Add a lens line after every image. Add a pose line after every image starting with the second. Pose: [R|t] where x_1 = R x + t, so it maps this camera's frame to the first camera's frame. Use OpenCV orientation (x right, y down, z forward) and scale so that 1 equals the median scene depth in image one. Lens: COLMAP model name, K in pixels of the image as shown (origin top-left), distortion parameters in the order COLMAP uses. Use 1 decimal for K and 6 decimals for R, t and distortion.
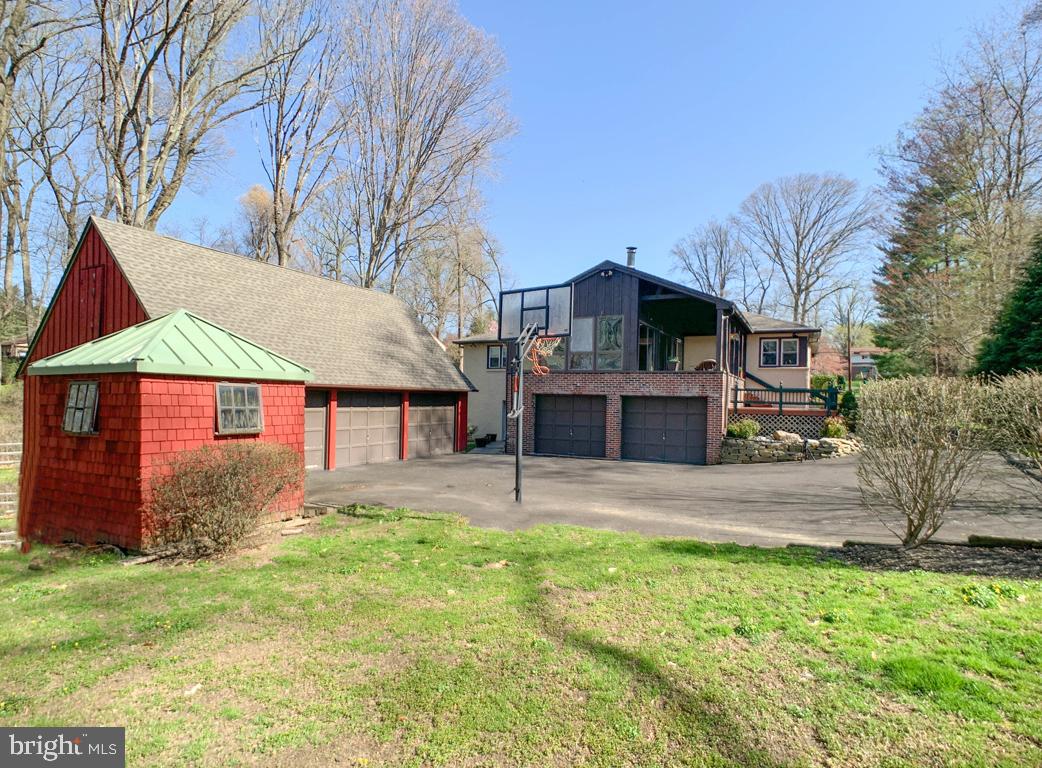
lens RADIAL K [[573.9, 0, 545.4], [0, 573.9, 408.3], [0, 0, 1]] dist [-0.027380, -0.000060]
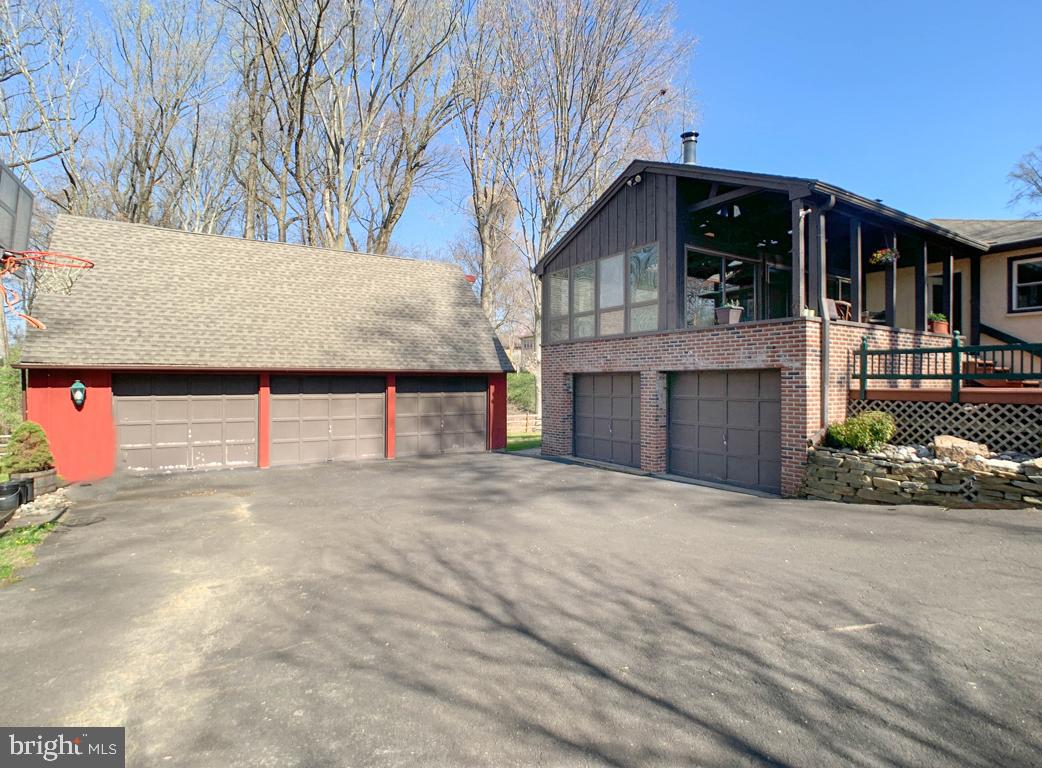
lens RADIAL K [[574.8, 0, 532.6], [0, 574.8, 387.1], [0, 0, 1]] dist [-0.030882, 0.001517]
pose [[0.850318, -0.016069, -0.526023, 0.337604], [0.007281, 0.999797, -0.018772, 0.005334], [0.526218, 0.012132, 0.850263, 0.397642]]
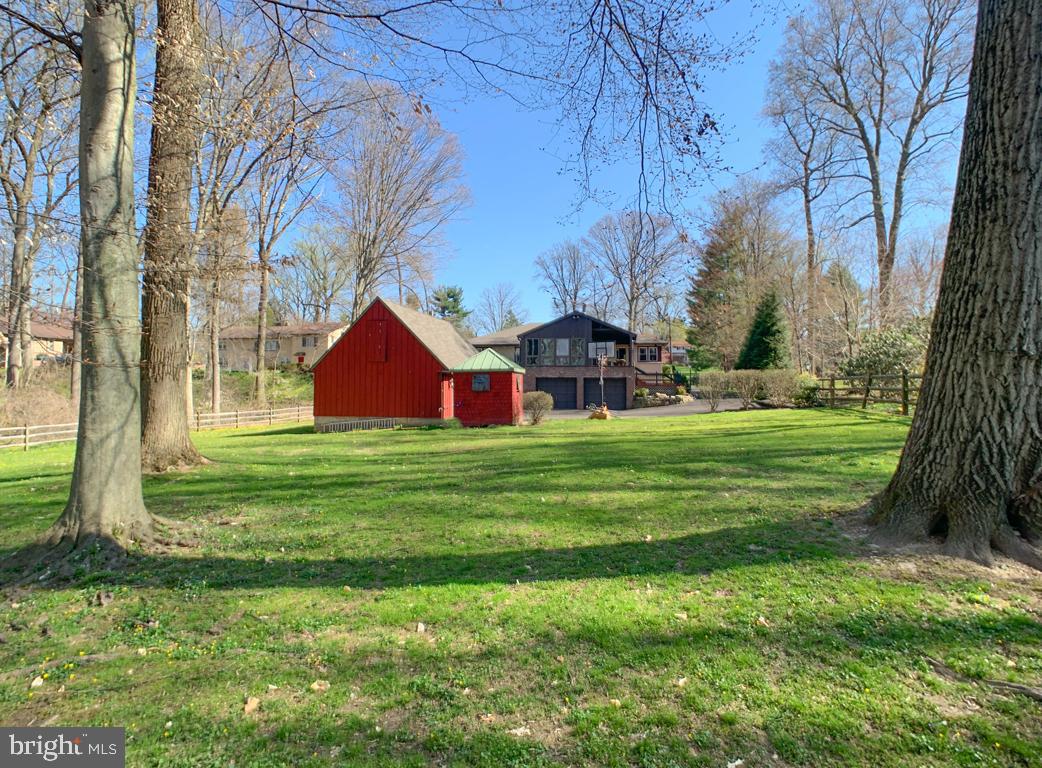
lens RADIAL K [[574.8, 0, 532.6], [0, 574.8, 387.1], [0, 0, 1]] dist [-0.030882, 0.001517]
pose [[0.962816, -0.016363, 0.269662, -0.587653], [0.019037, 0.999792, -0.007305, 0.021611], [-0.269487, 0.012167, 0.962927, -0.902837]]
